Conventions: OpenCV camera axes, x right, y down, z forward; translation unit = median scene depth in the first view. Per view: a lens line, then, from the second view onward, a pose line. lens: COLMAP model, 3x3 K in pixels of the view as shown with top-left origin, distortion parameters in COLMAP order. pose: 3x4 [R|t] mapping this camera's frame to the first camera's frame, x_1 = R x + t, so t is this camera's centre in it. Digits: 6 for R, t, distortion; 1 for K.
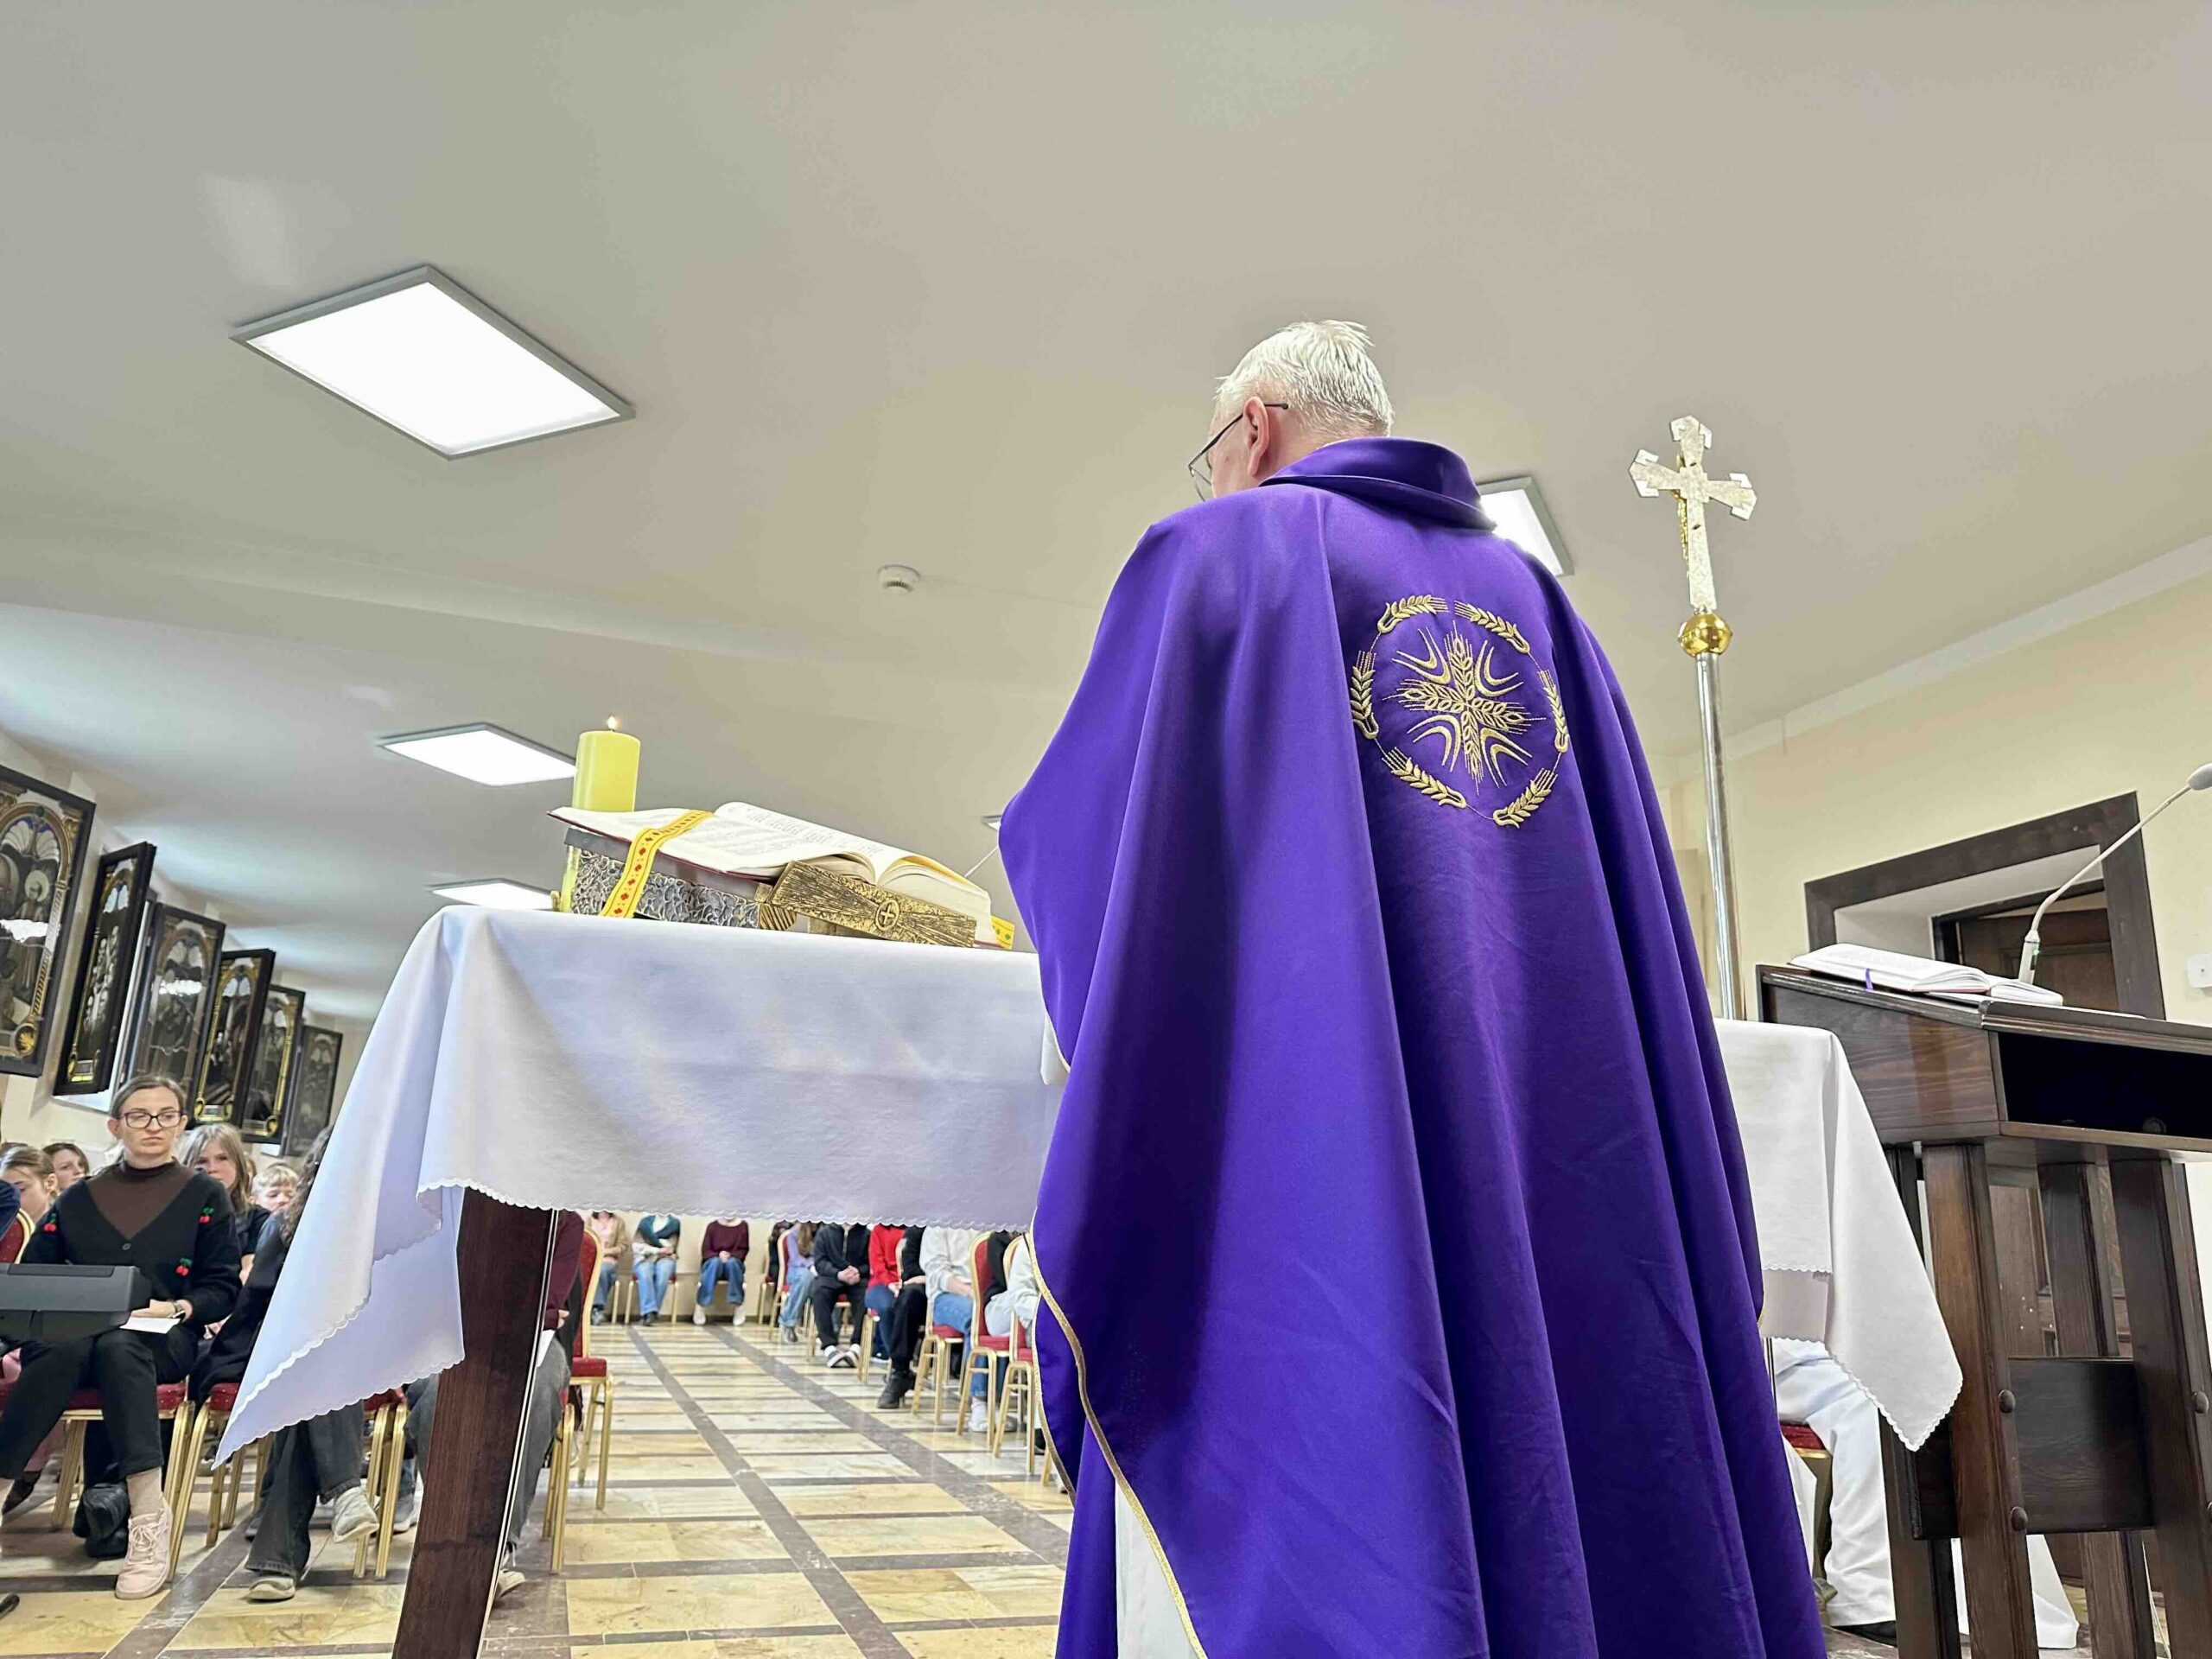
lens RADIAL K [[1511.8, 0, 1113.5], [0, 1511.8, 837.5], [0, 0, 1]] dist [0.098145, -0.136295]
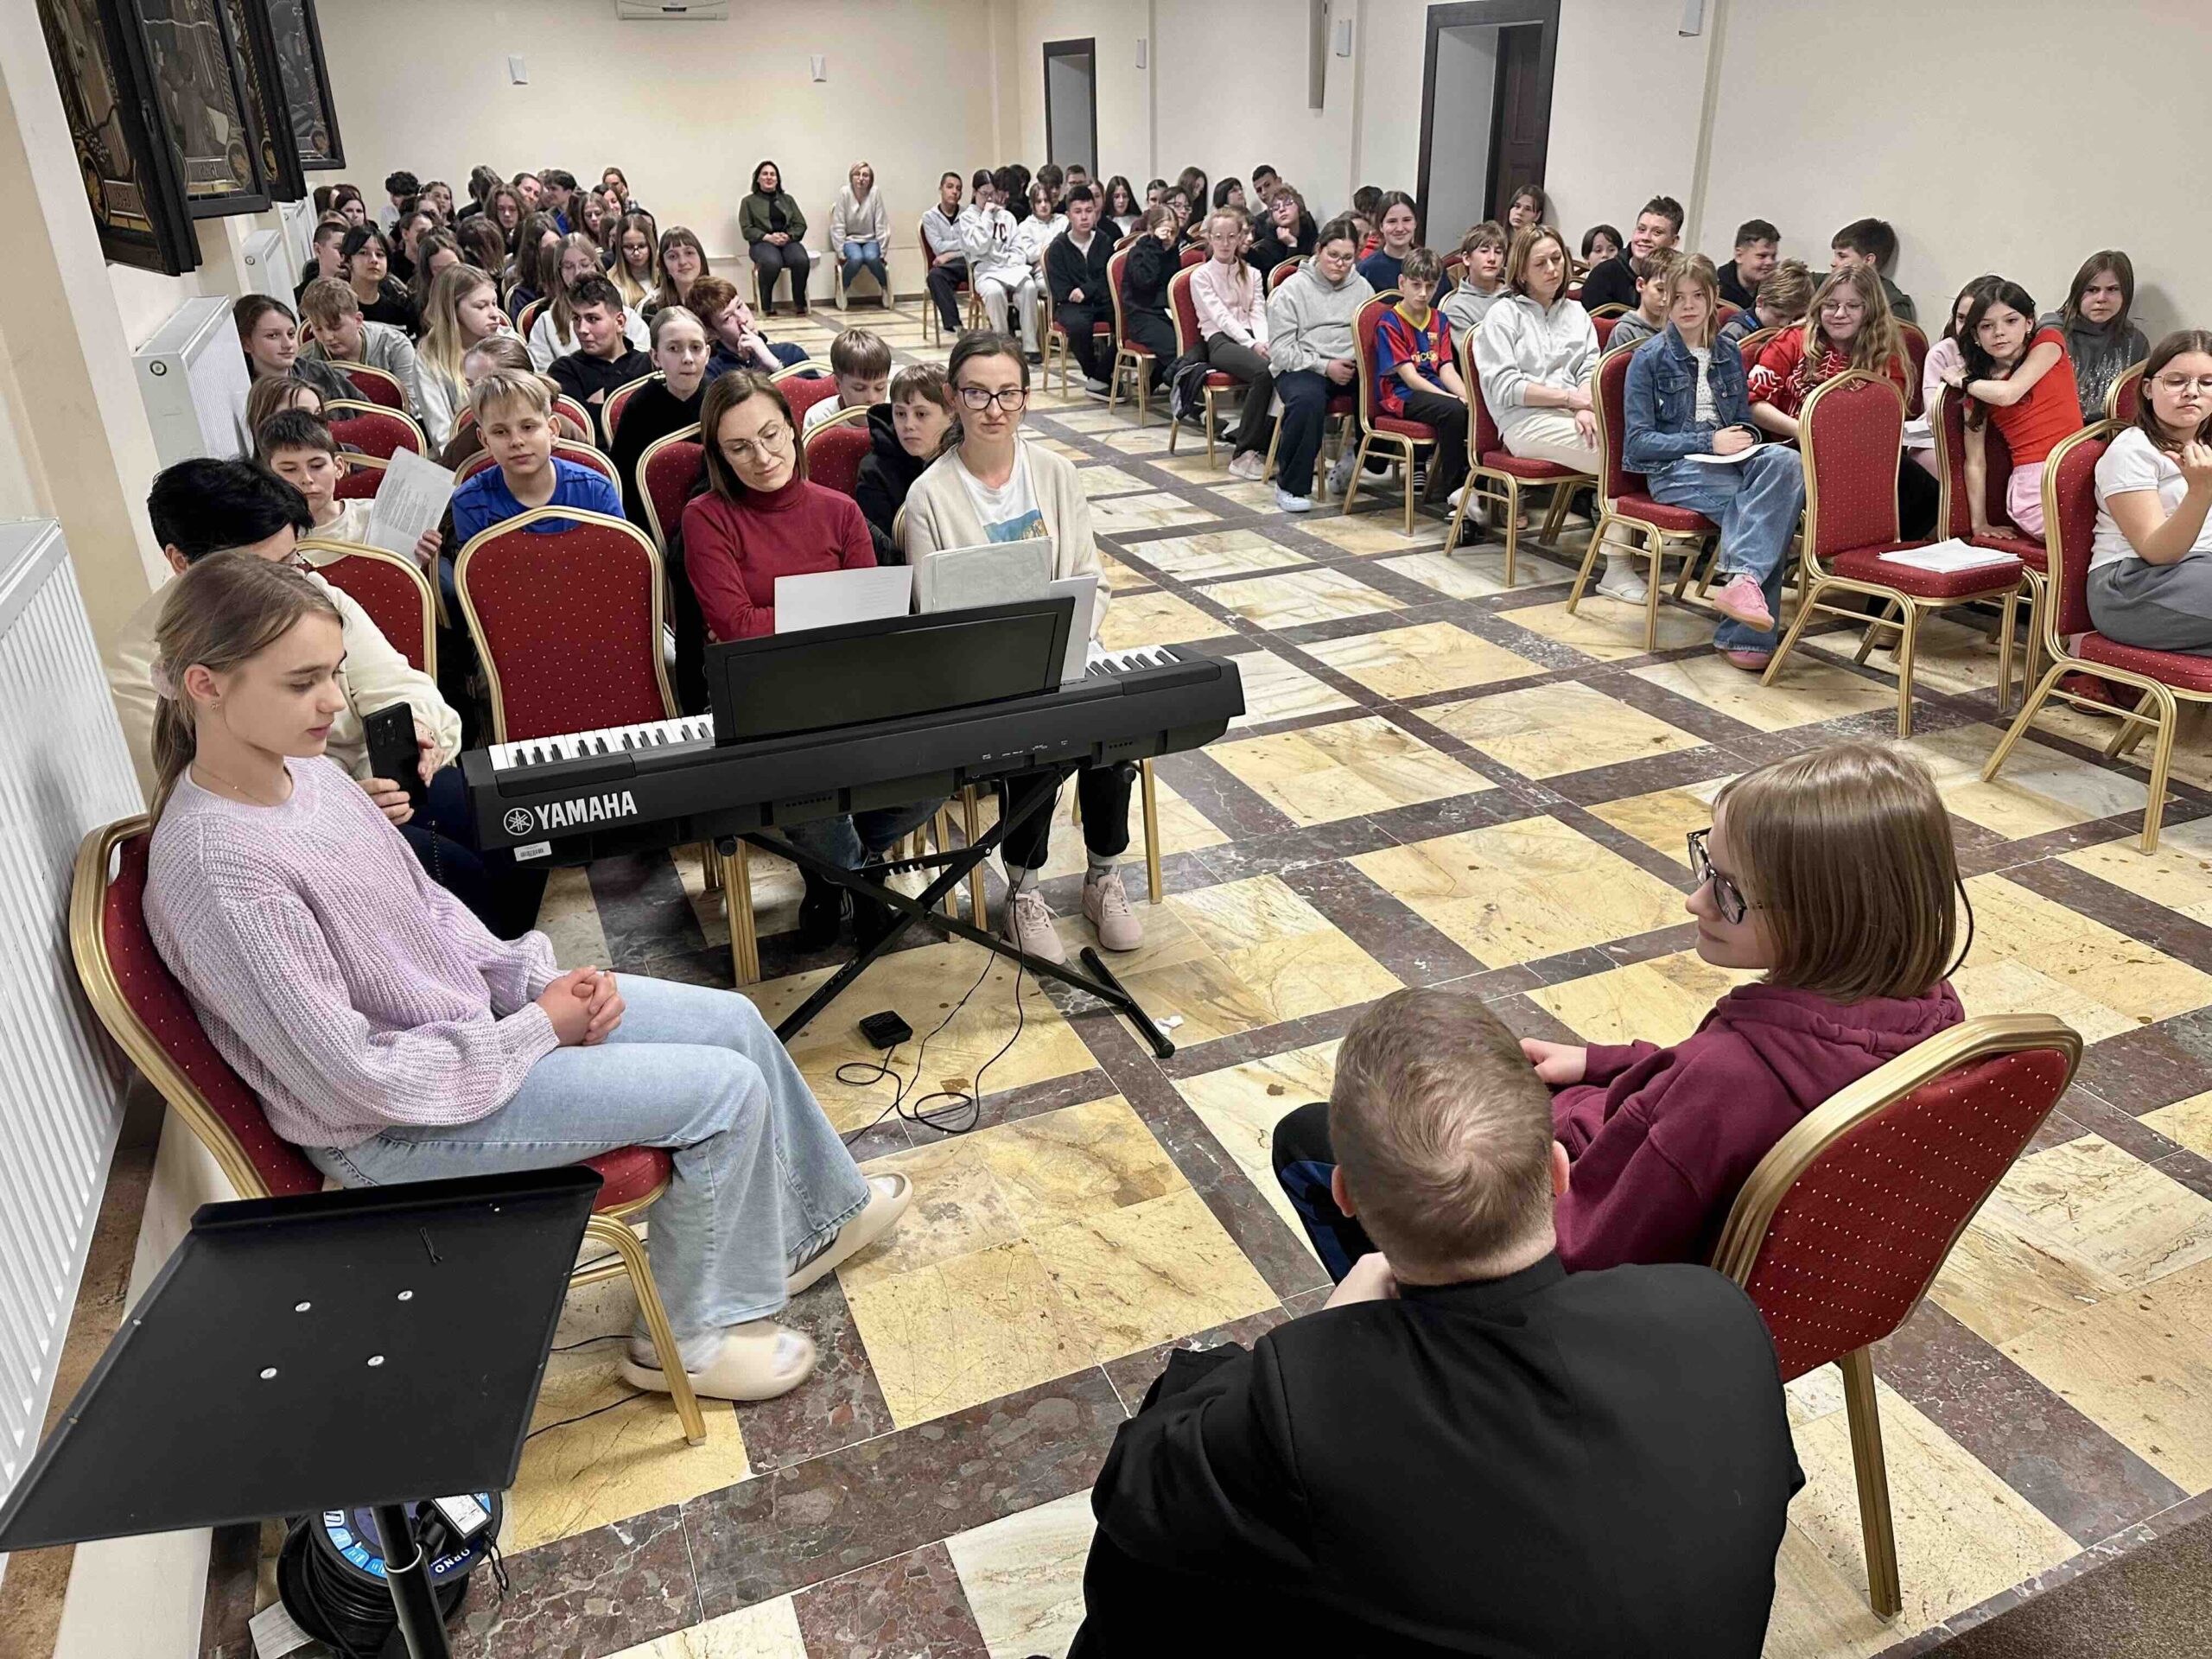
lens RADIAL K [[1511.8, 0, 1113.5], [0, 1511.8, 837.5], [0, 0, 1]] dist [0.098145, -0.136295]
pose [[0.996744, -0.072533, 0.035216, -0.325906], [0.032517, 0.761273, 0.647615, -0.088823], [-0.073783, -0.644362, 0.761153, 0.179229]]
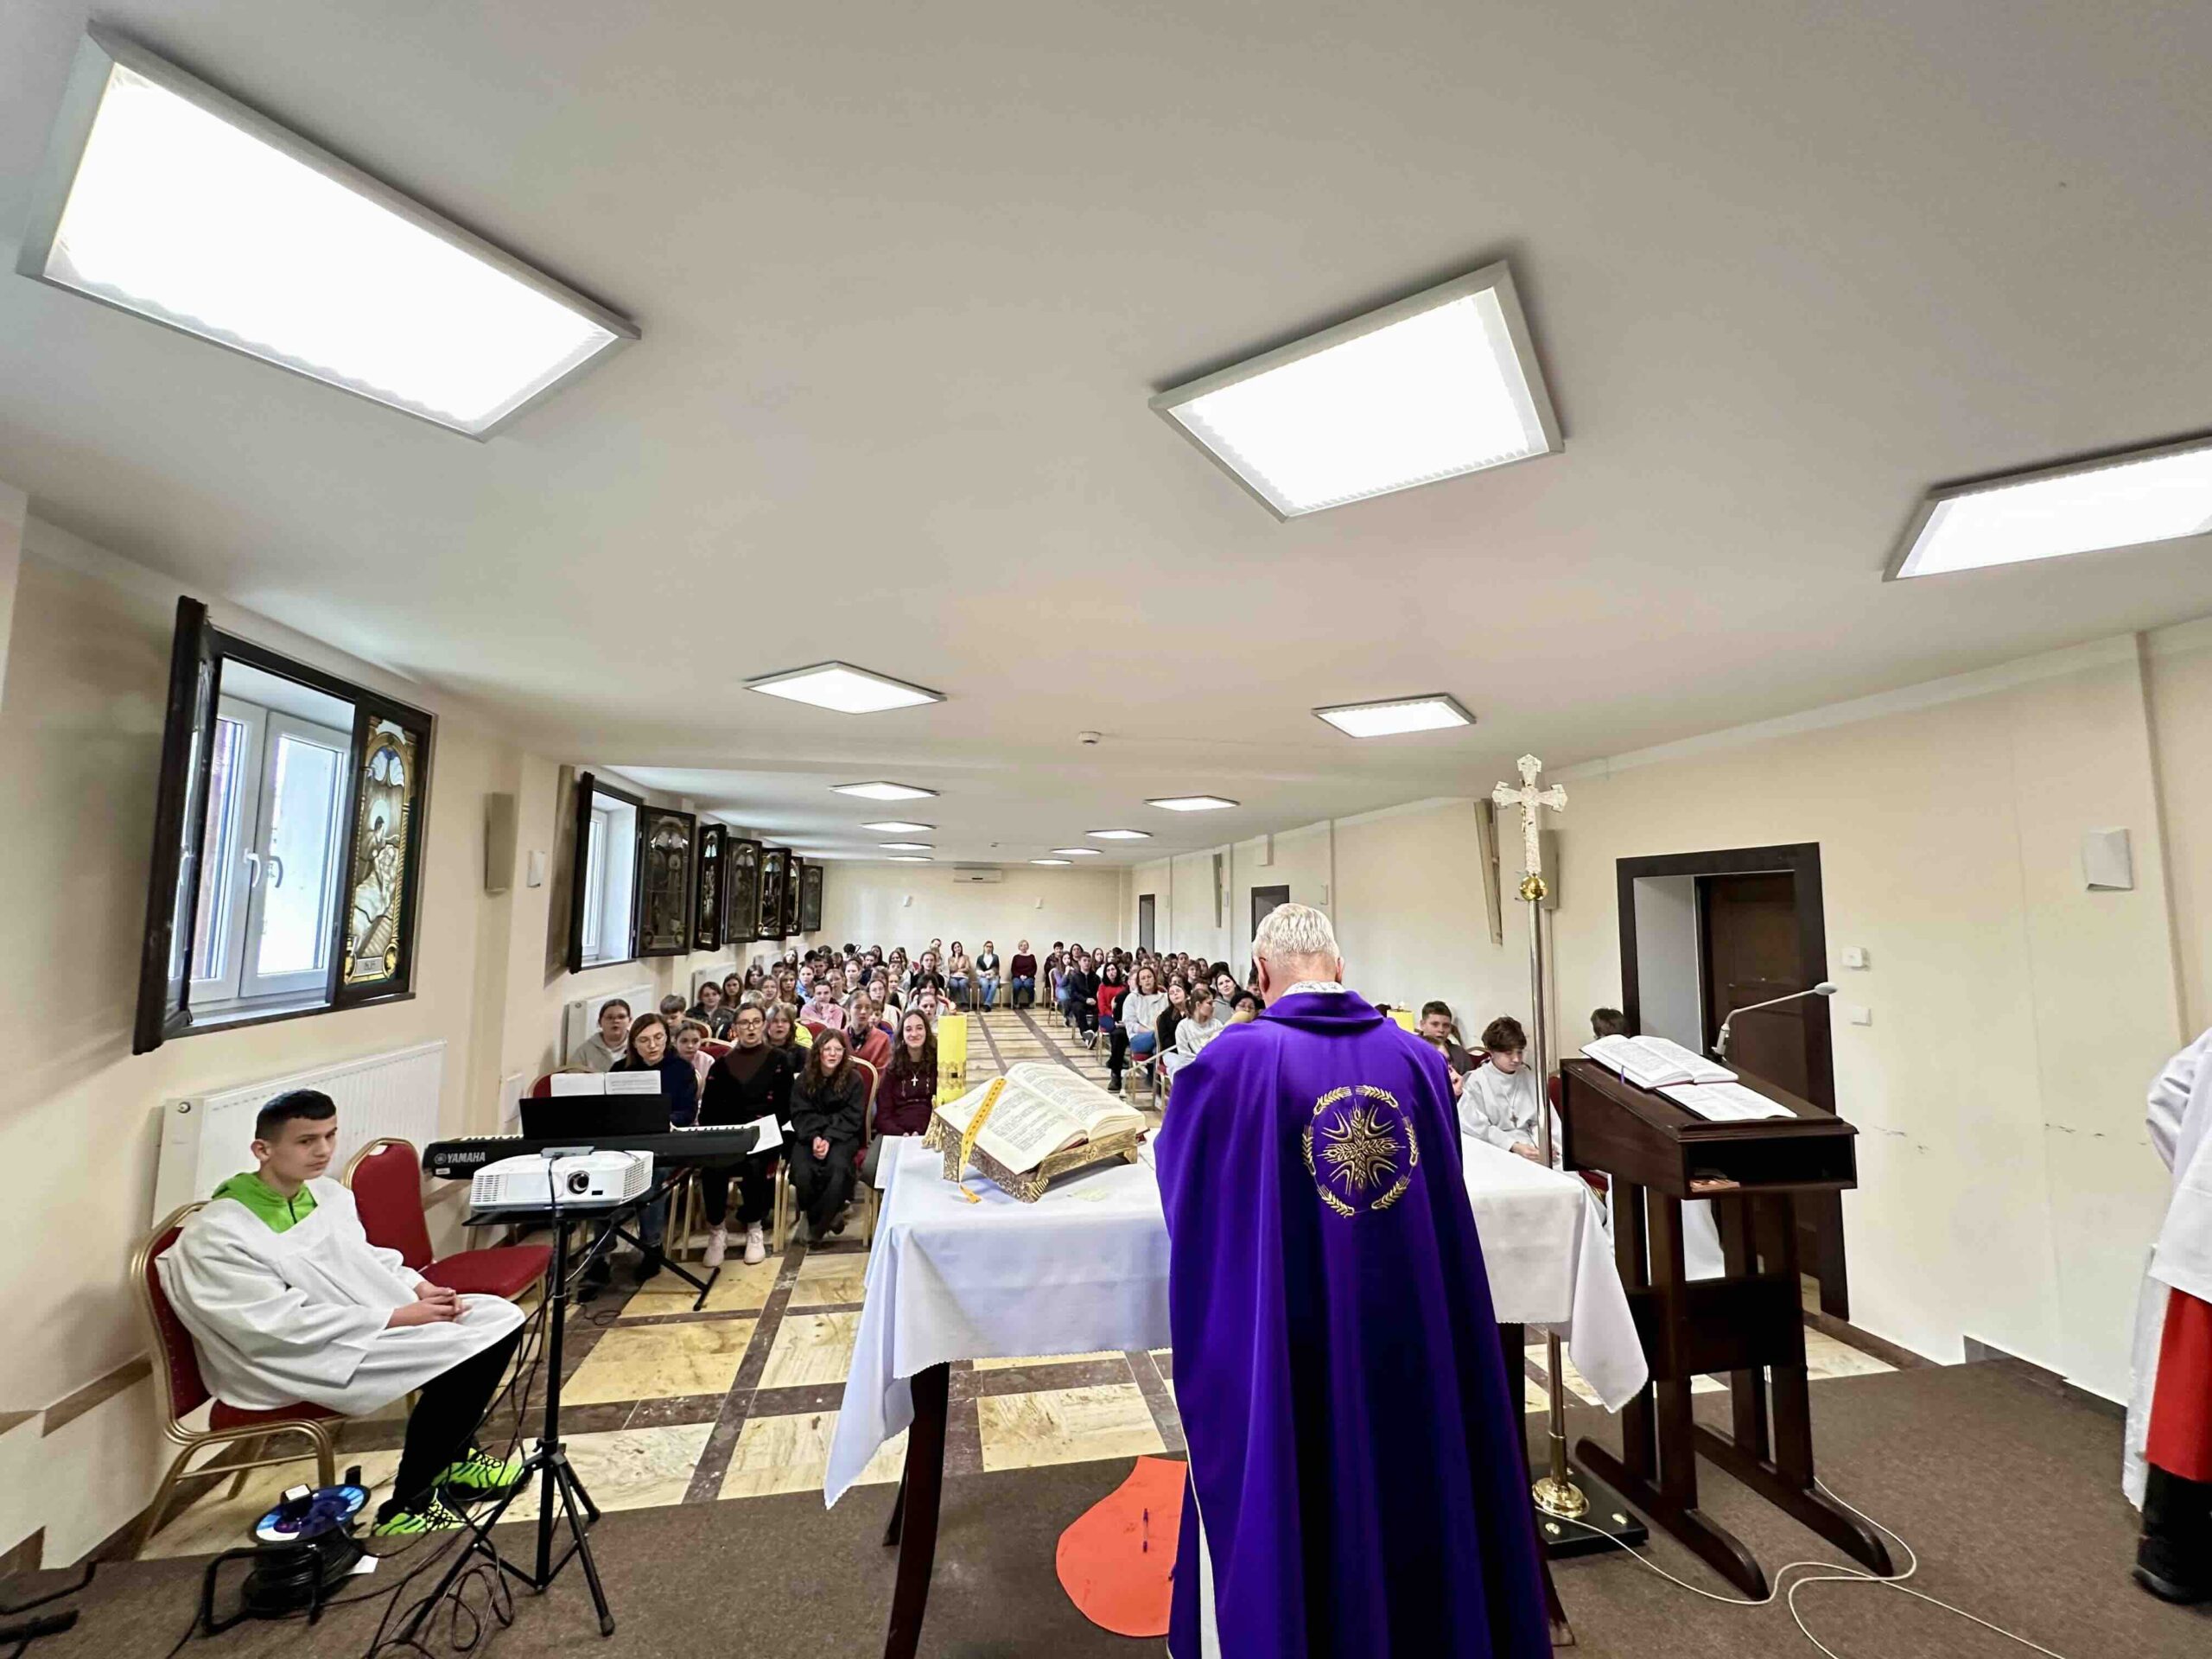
lens RADIAL K [[883.6, 0, 1092.5], [0, 883.6, 831.4], [0, 0, 1]] dist [-0.015459, -0.000061]
pose [[0.986638, -0.036224, -0.158848, 0.016954], [0.060899, 0.986295, 0.153339, -0.148646], [0.151116, -0.160964, 0.975323, -0.025924]]
